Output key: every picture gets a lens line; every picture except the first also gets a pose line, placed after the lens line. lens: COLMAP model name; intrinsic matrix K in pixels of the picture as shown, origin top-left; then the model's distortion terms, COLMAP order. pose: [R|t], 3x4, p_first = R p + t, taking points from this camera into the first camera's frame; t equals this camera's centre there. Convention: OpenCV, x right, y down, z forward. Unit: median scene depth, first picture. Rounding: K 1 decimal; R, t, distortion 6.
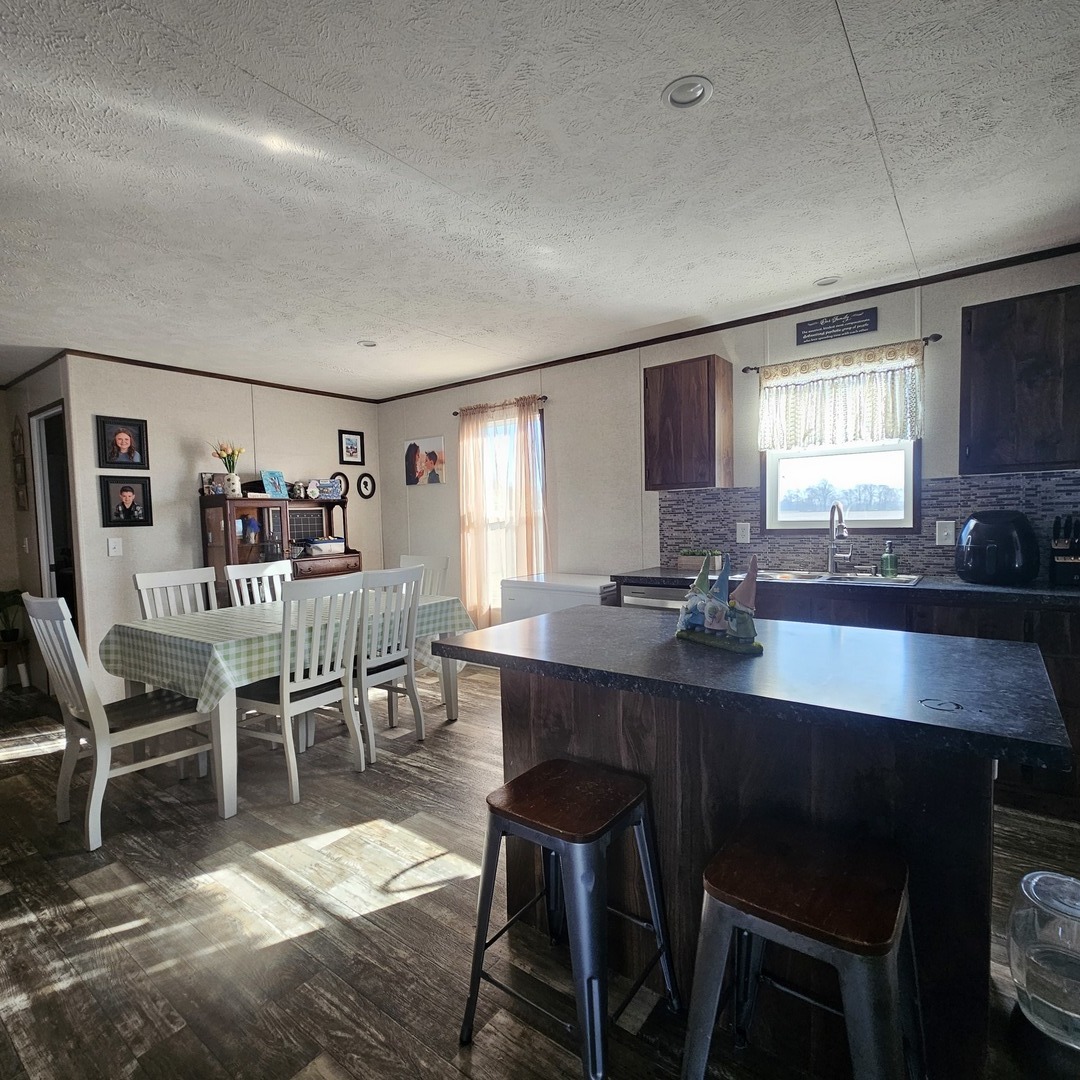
lens RADIAL K [[587.6, 0, 535.3], [0, 587.6, 546.0], [0, 0, 1]] dist [-0.001805, 0.002346]
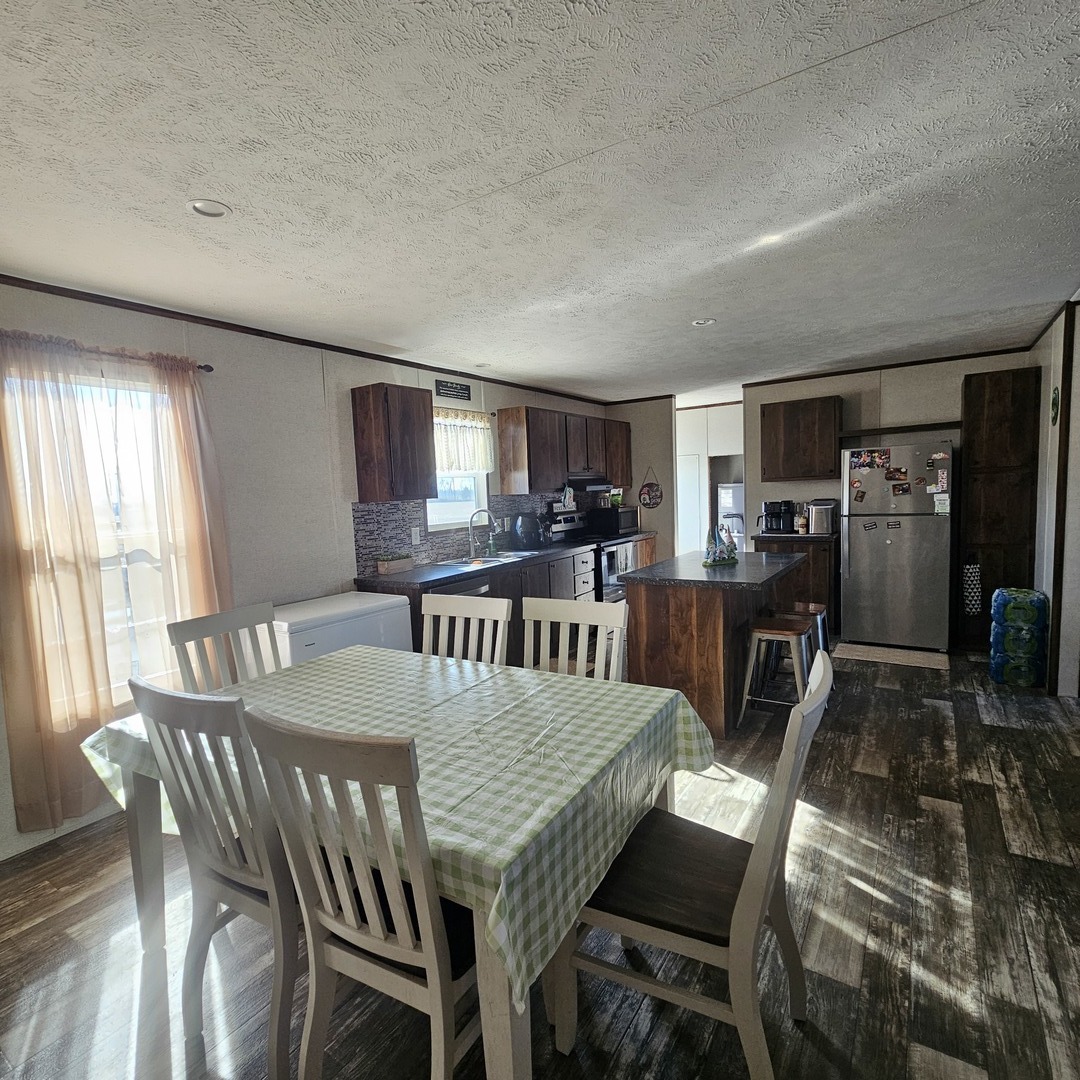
lens RADIAL K [[586.6, 0, 537.3], [0, 586.6, 548.4], [0, 0, 1]] dist [-0.003033, 0.000755]
pose [[-0.067244, -0.069895, 0.995285, -1.053838], [0.098304, 0.992225, 0.076321, -0.079038], [-0.992882, 0.102973, -0.059850, 0.990021]]
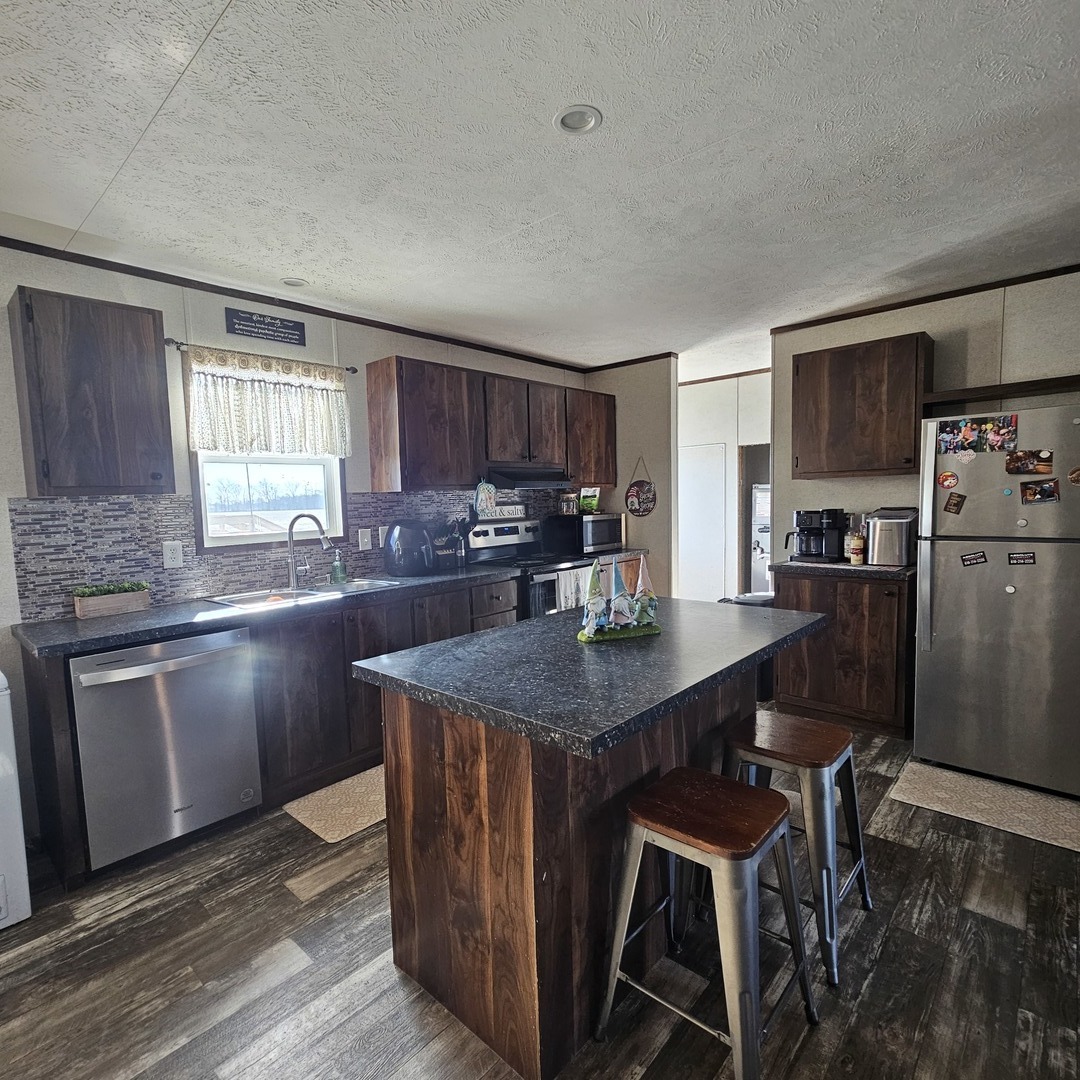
lens RADIAL K [[586.6, 0, 537.3], [0, 586.6, 548.4], [0, 0, 1]] dist [-0.003033, 0.000755]
pose [[0.084278, -0.063671, 0.994406, -0.438300], [0.078989, 0.995243, 0.057030, -0.043966], [-0.993307, 0.073741, 0.088907, 0.552004]]
